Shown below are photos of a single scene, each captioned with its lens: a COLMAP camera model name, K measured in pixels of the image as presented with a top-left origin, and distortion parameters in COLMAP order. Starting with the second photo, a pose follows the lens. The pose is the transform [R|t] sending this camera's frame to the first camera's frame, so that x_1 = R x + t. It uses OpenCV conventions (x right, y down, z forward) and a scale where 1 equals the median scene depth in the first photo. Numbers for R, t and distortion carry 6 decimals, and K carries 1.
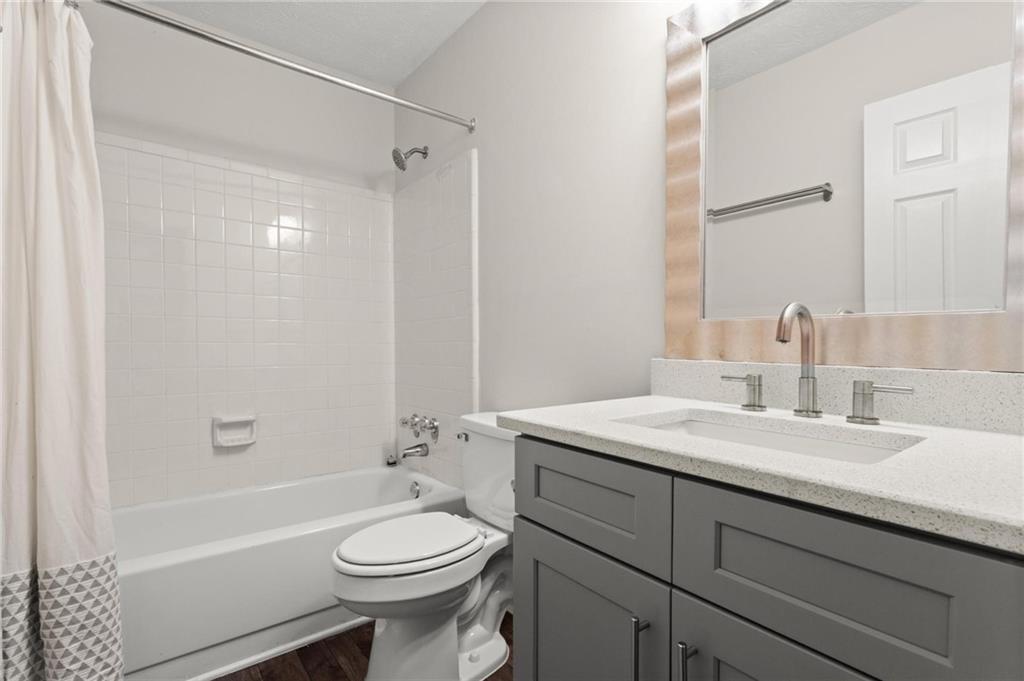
lens RADIAL K [[478.5, 0, 518.3], [0, 478.5, 340.1], [0, 0, 1]] dist [-0.001028, -0.000257]
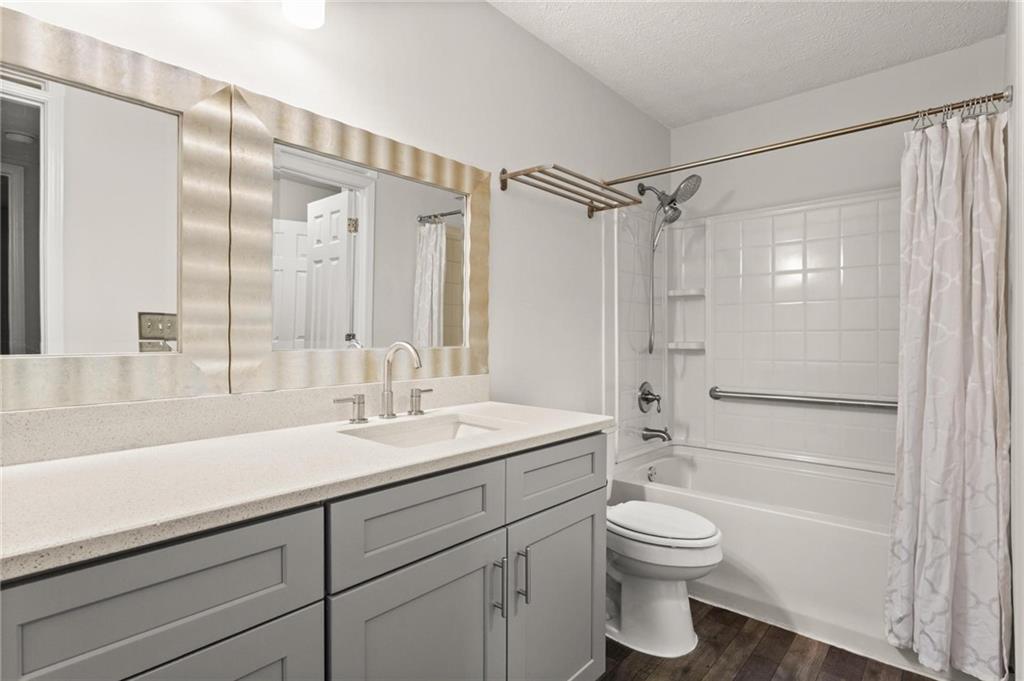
lens RADIAL K [[522.8, 0, 512.0], [0, 522.8, 340.5], [0, 0, 1]] dist [0.000389, 0.000022]
pose [[-0.175369, -0.007162, 0.984477, -1.047692], [-0.000050, 0.999974, 0.007265, -0.085647], [-0.984503, 0.001225, -0.175364, 0.994372]]
